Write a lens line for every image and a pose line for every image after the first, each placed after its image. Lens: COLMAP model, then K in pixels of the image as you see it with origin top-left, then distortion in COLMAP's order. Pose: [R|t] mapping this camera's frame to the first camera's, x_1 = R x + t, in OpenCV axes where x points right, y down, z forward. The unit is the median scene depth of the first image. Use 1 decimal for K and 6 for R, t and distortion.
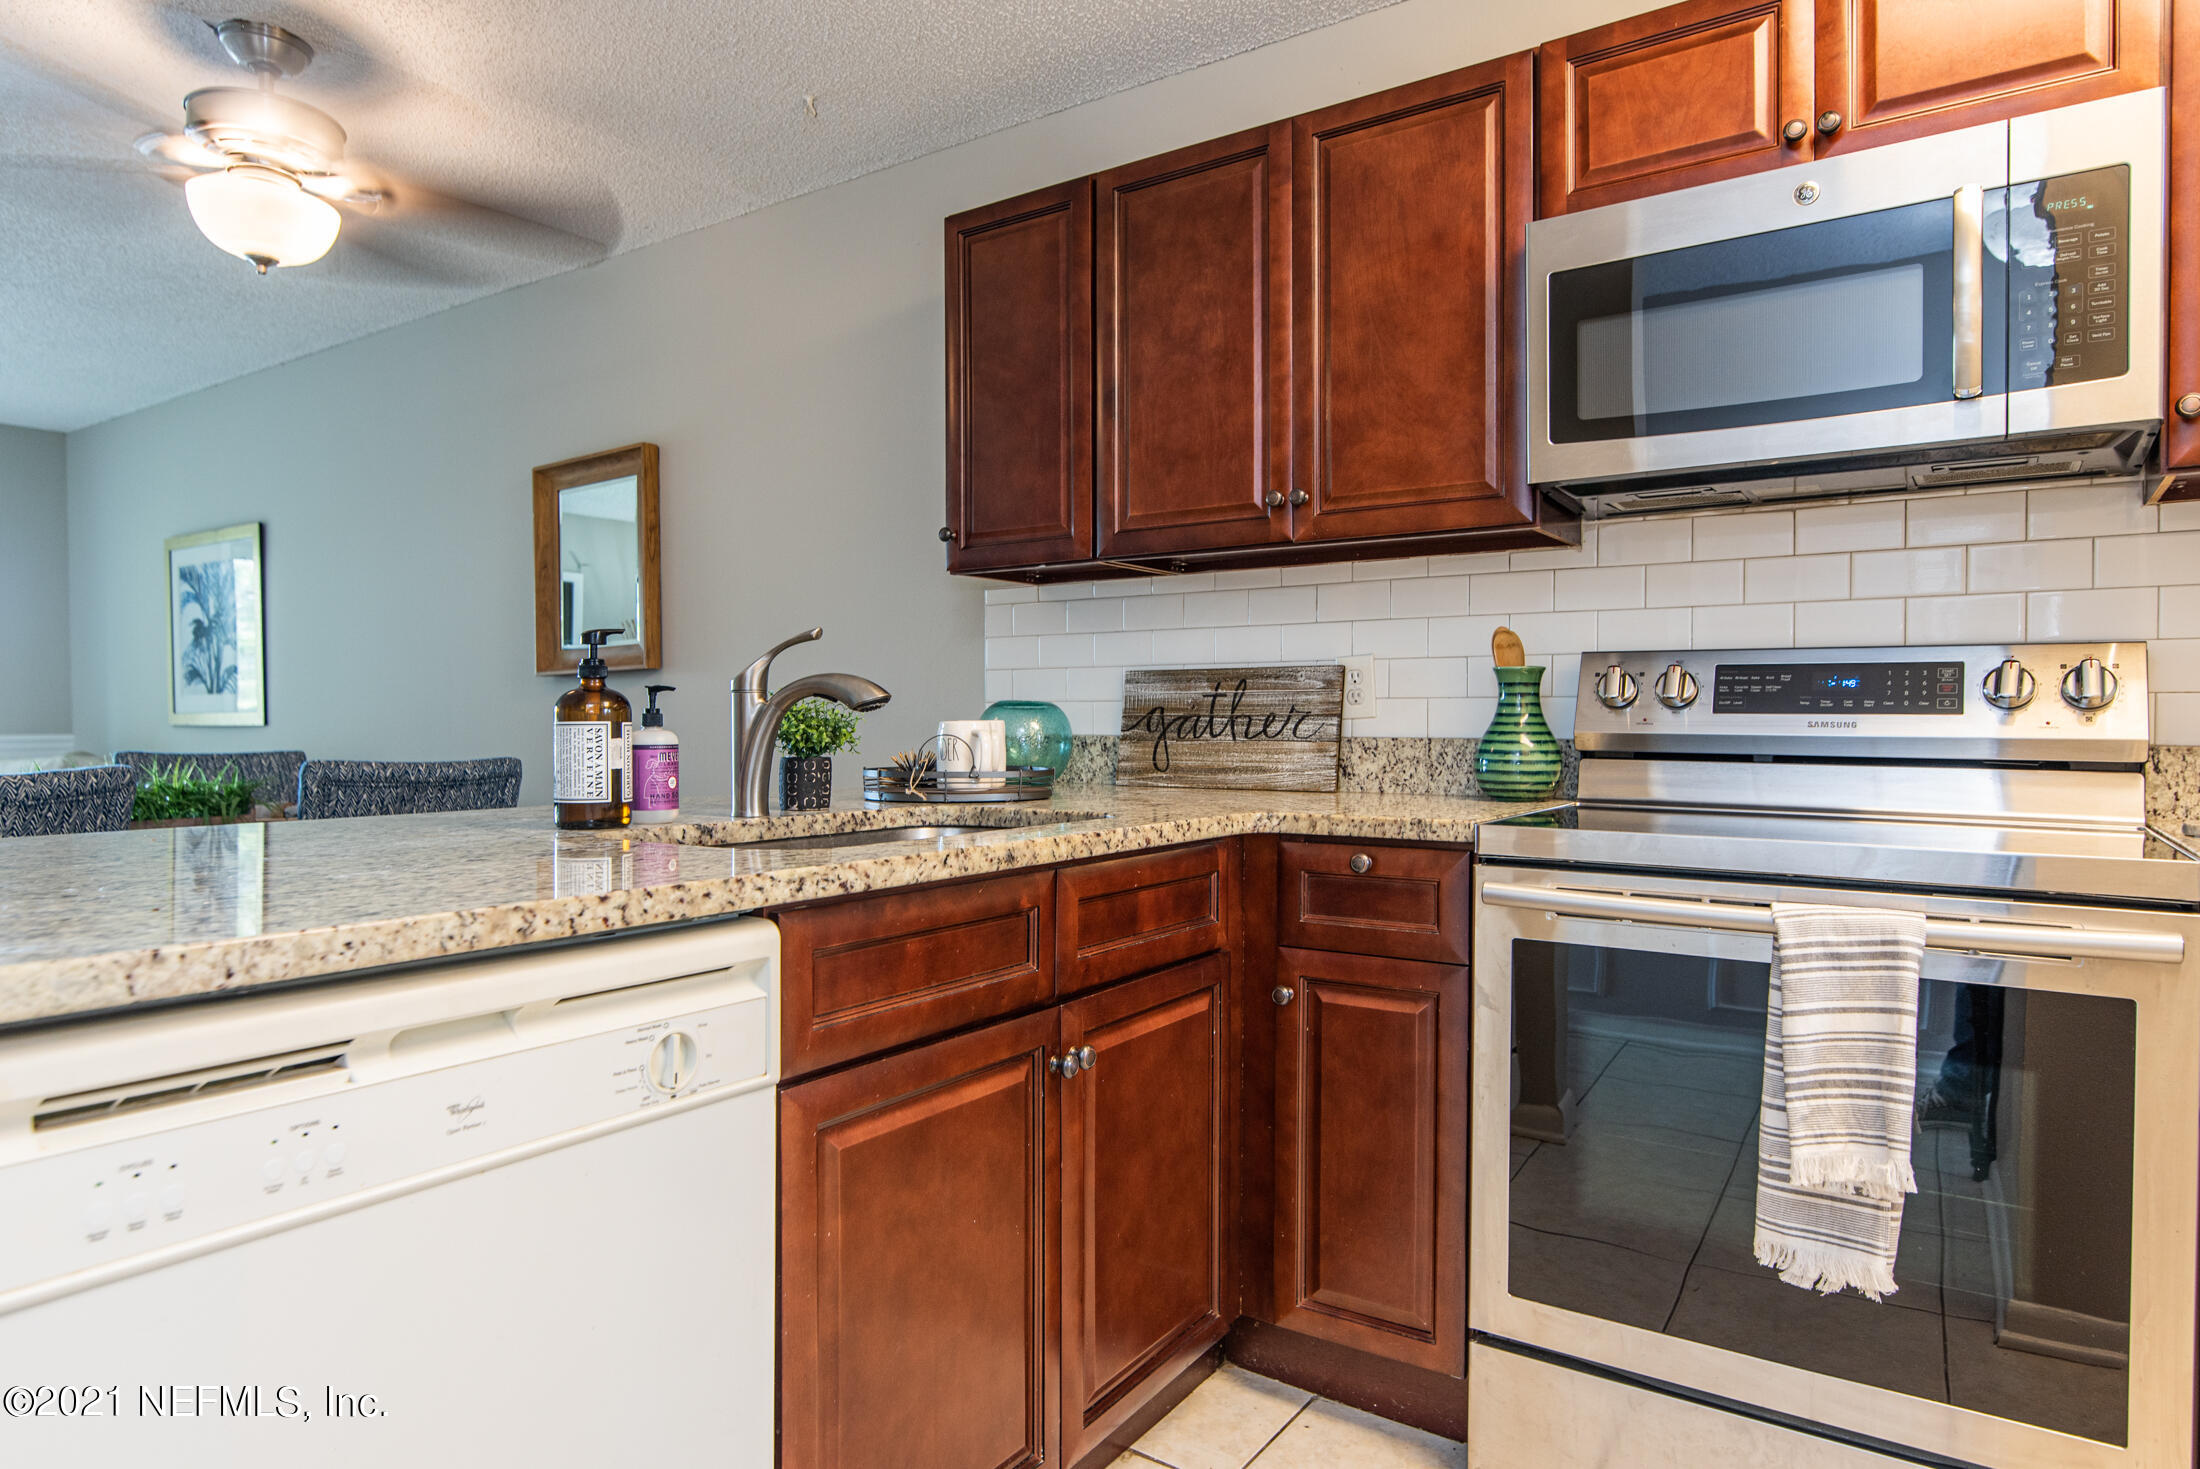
lens RADIAL K [[1259.3, 0, 1093.3], [0, 1259.3, 739.2], [0, 0, 1]] dist [-0.004451, -0.000670]
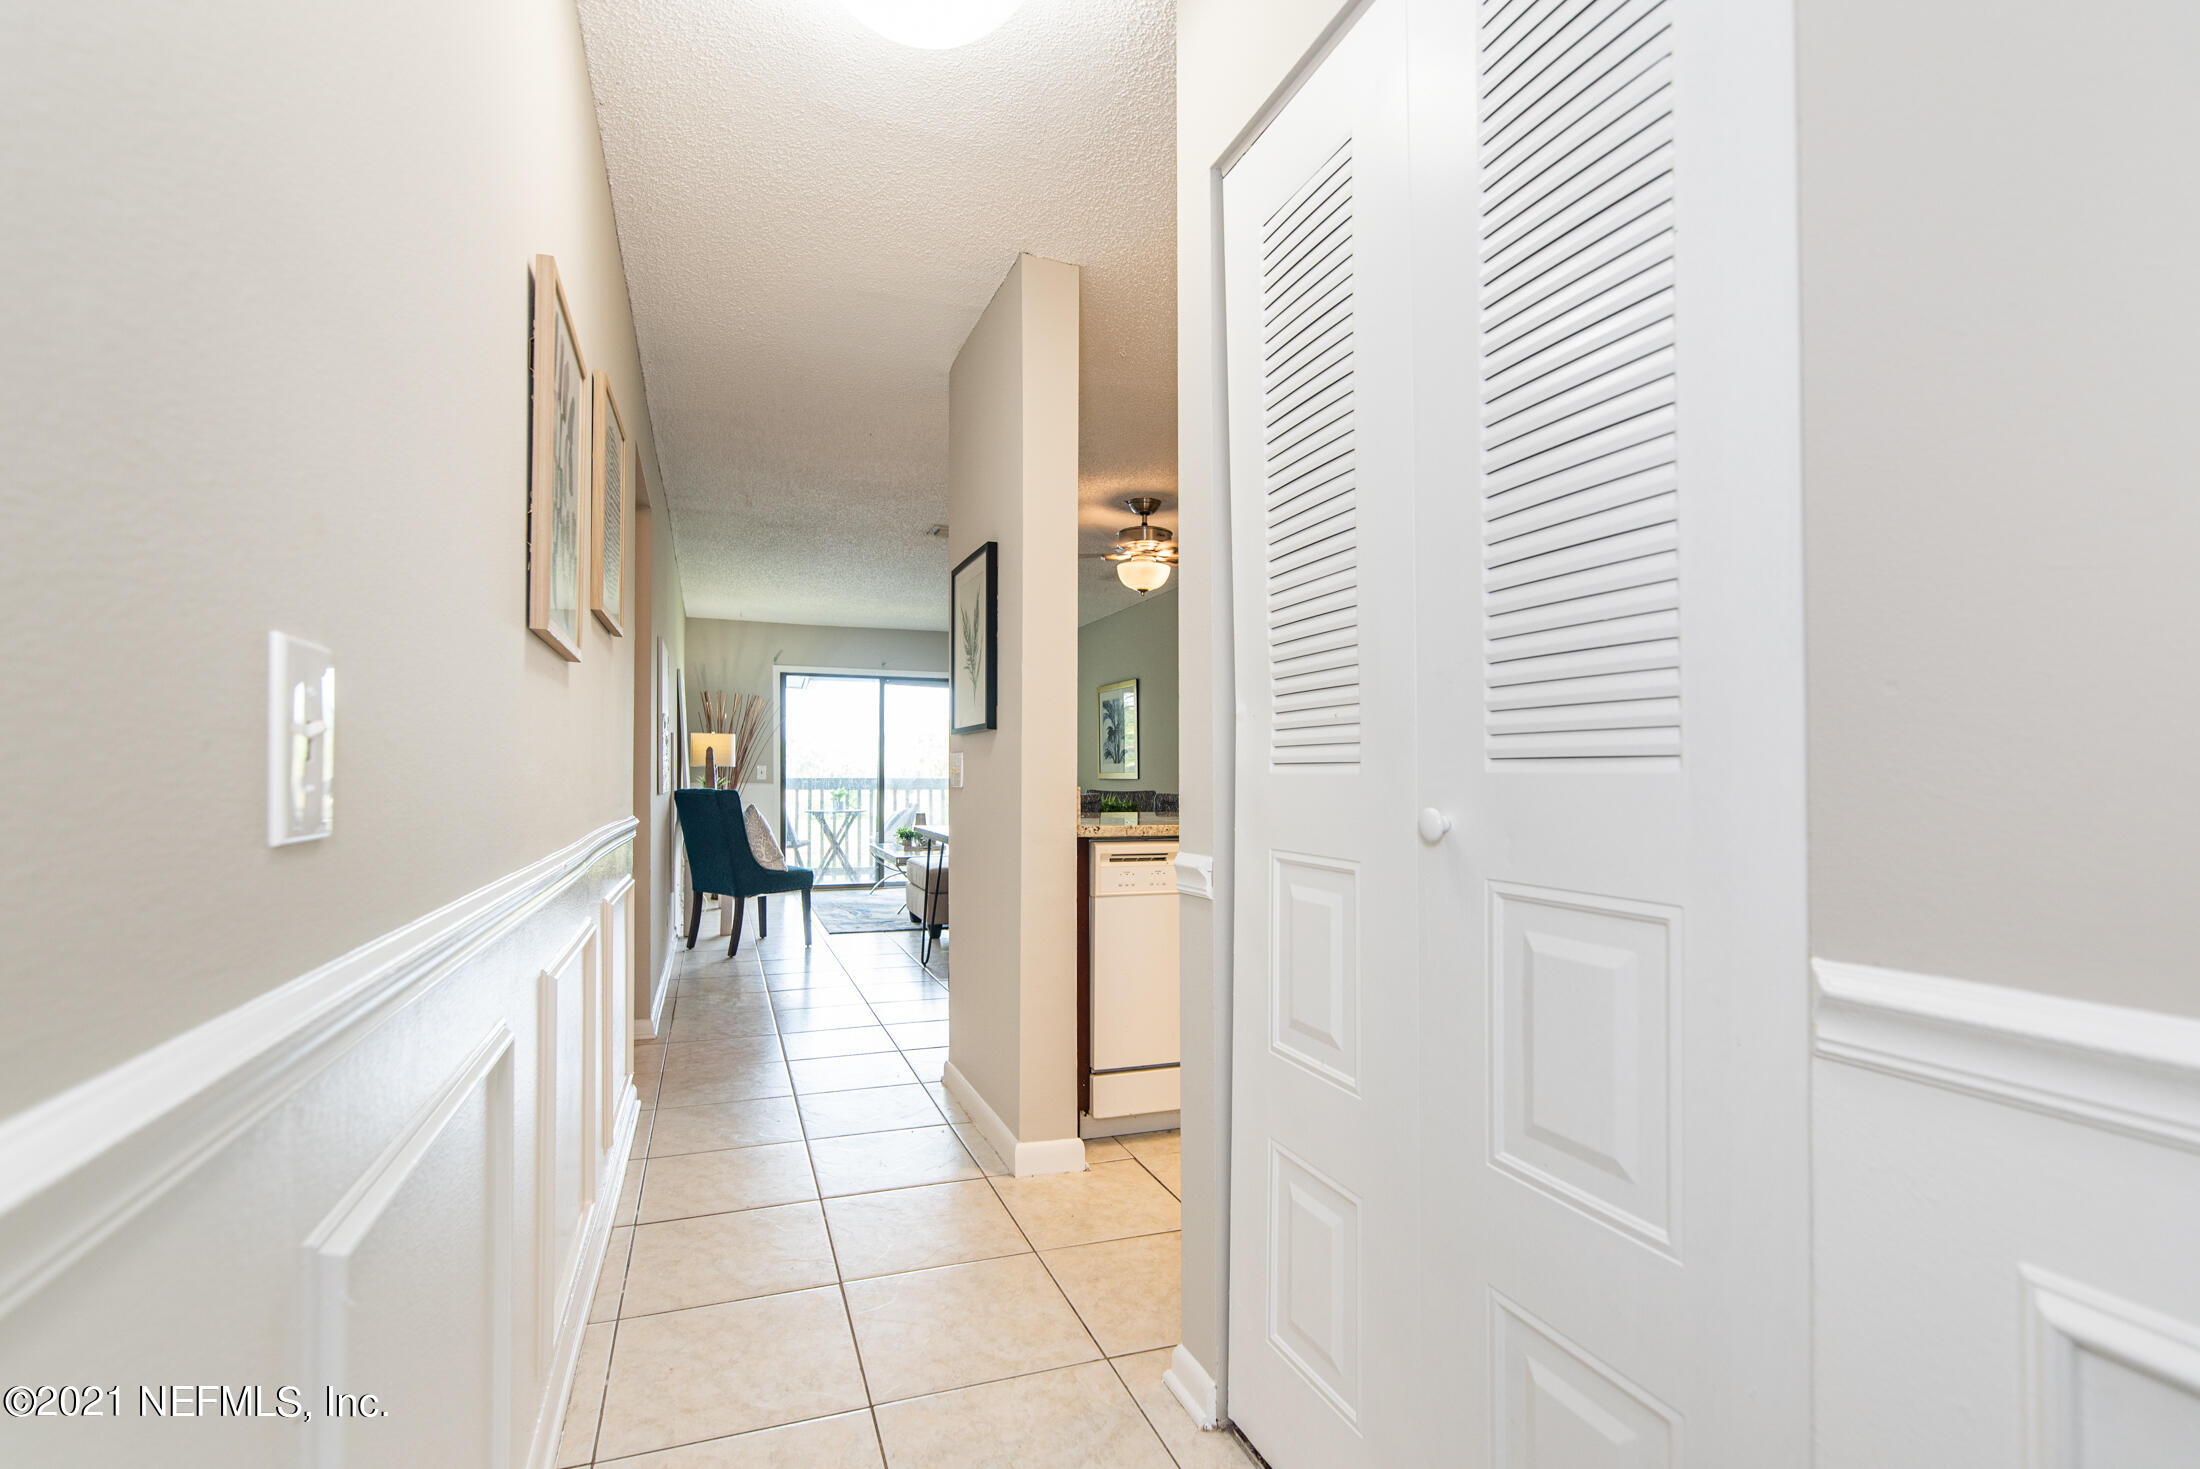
lens RADIAL K [[991.4, 0, 1095.7], [0, 991.4, 753.3], [0, 0, 1]] dist [0.000059, 0.000000]
pose [[0.814799, -0.011473, -0.579630, 0.189997], [-0.011943, 0.999260, -0.036568, 0.005839], [0.579621, 0.036719, 0.814059, -0.307480]]
